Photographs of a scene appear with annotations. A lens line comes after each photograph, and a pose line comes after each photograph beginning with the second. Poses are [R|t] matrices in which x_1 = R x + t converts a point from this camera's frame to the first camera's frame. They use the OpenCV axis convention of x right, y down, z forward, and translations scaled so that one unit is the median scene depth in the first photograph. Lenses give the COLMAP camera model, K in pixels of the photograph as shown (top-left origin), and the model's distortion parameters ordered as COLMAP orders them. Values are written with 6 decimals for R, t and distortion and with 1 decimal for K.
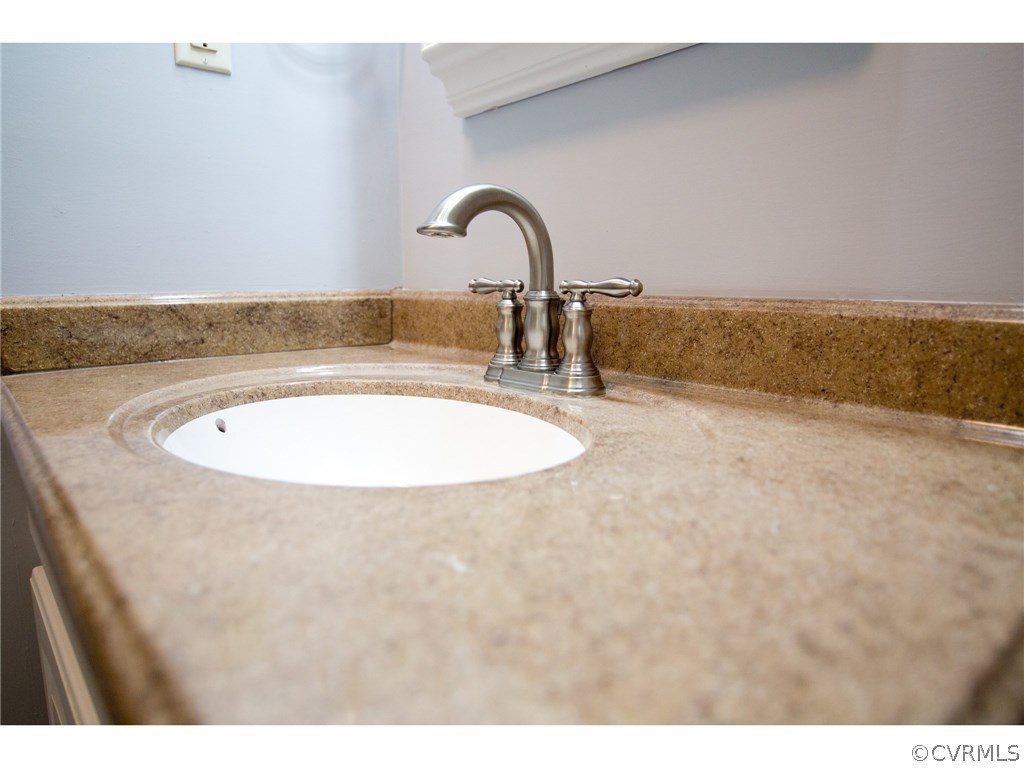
lens RADIAL K [[657.7, 0, 507.4], [0, 657.7, 386.3], [0, 0, 1]] dist [-0.010452, -0.004860]
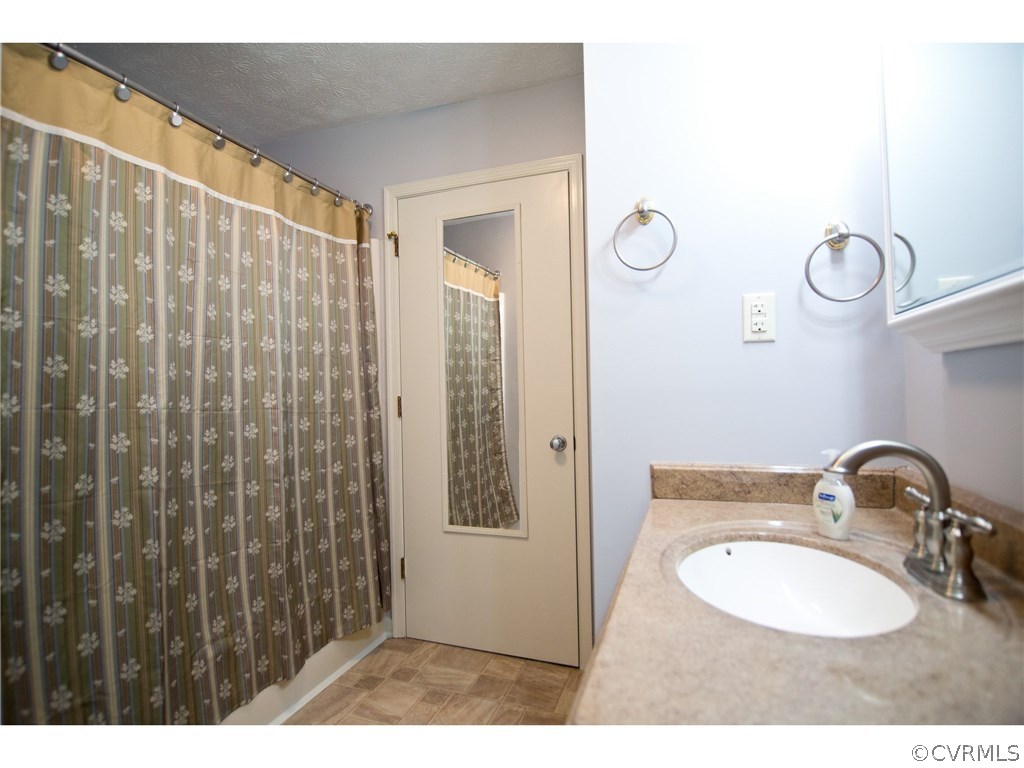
lens RADIAL K [[514.5, 0, 509.0], [0, 514.5, 389.7], [0, 0, 1]] dist [-0.015720, 0.000065]
pose [[0.499367, -0.009352, -0.866340, 0.528000], [-0.116957, 0.990061, -0.078102, -0.209746], [0.858460, 0.140326, 0.493310, -0.342963]]
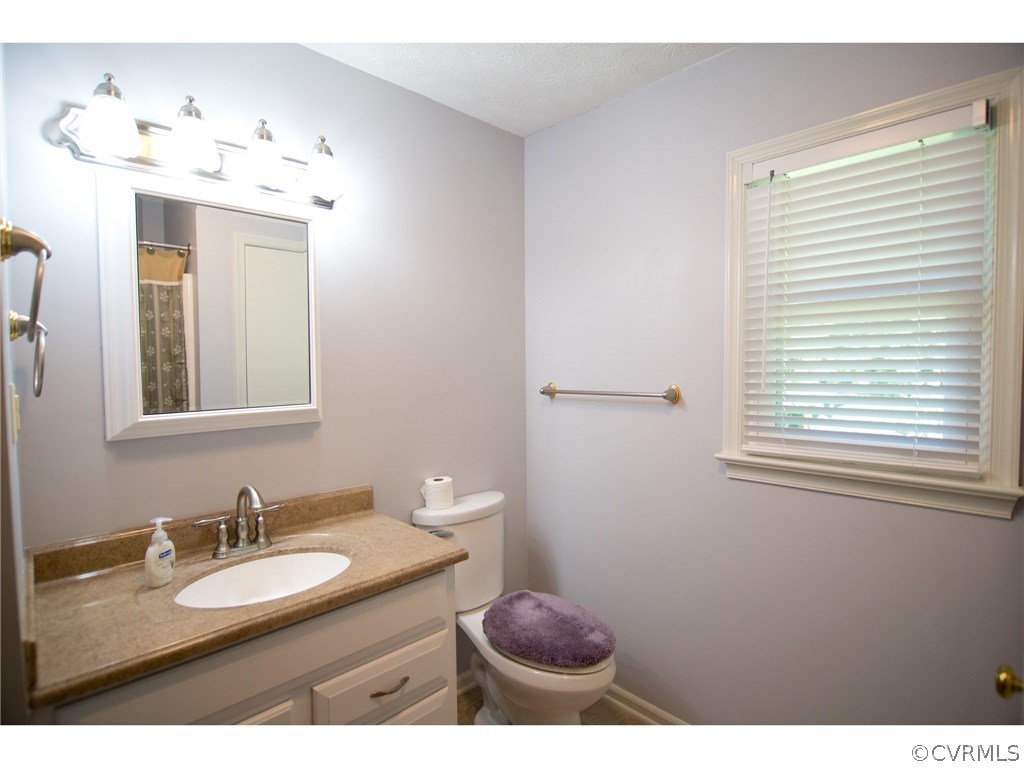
lens RADIAL K [[514.5, 0, 511.5], [0, 514.5, 384.7], [0, 0, 1]] dist [-0.015720, 0.000065]
pose [[-0.078921, -0.040634, 0.996052, -2.155258], [0.169153, 0.984134, 0.053551, -0.614124], [-0.982425, 0.172711, -0.070795, -0.052190]]
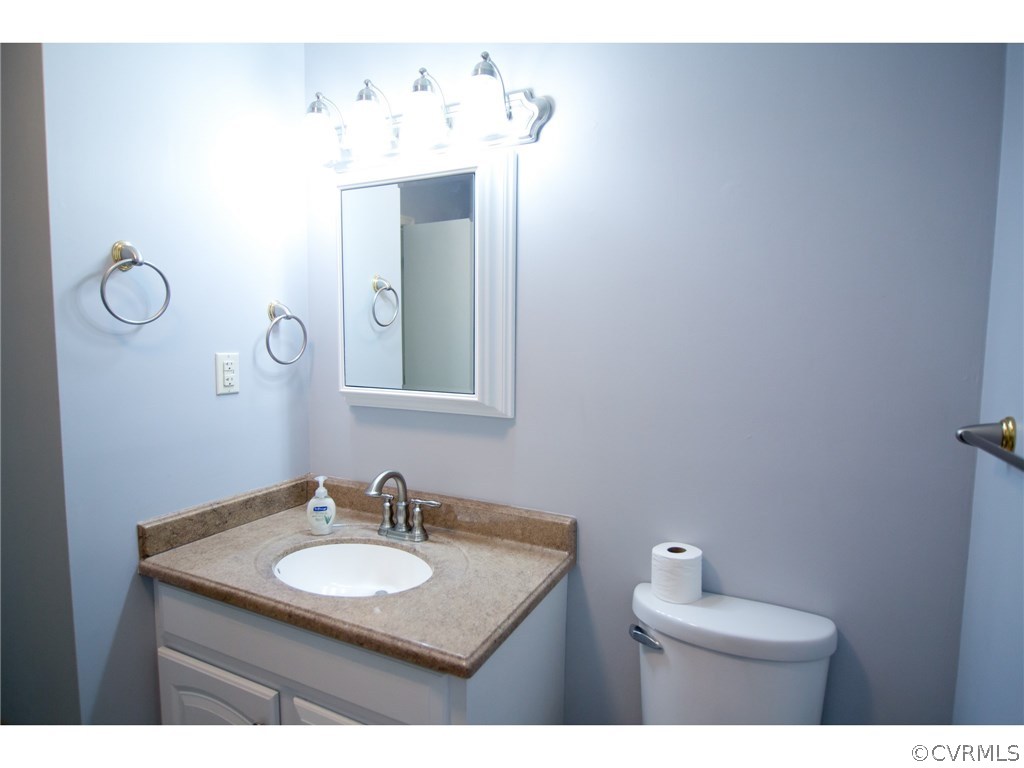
lens RADIAL K [[578.8, 0, 508.1], [0, 578.8, 378.7], [0, 0, 1]] dist [-0.015016, -0.002363]
pose [[0.917288, -0.026117, 0.397368, -0.477285], [0.053162, 0.996946, -0.057197, -0.484989], [-0.394661, 0.073591, 0.915875, -1.367732]]
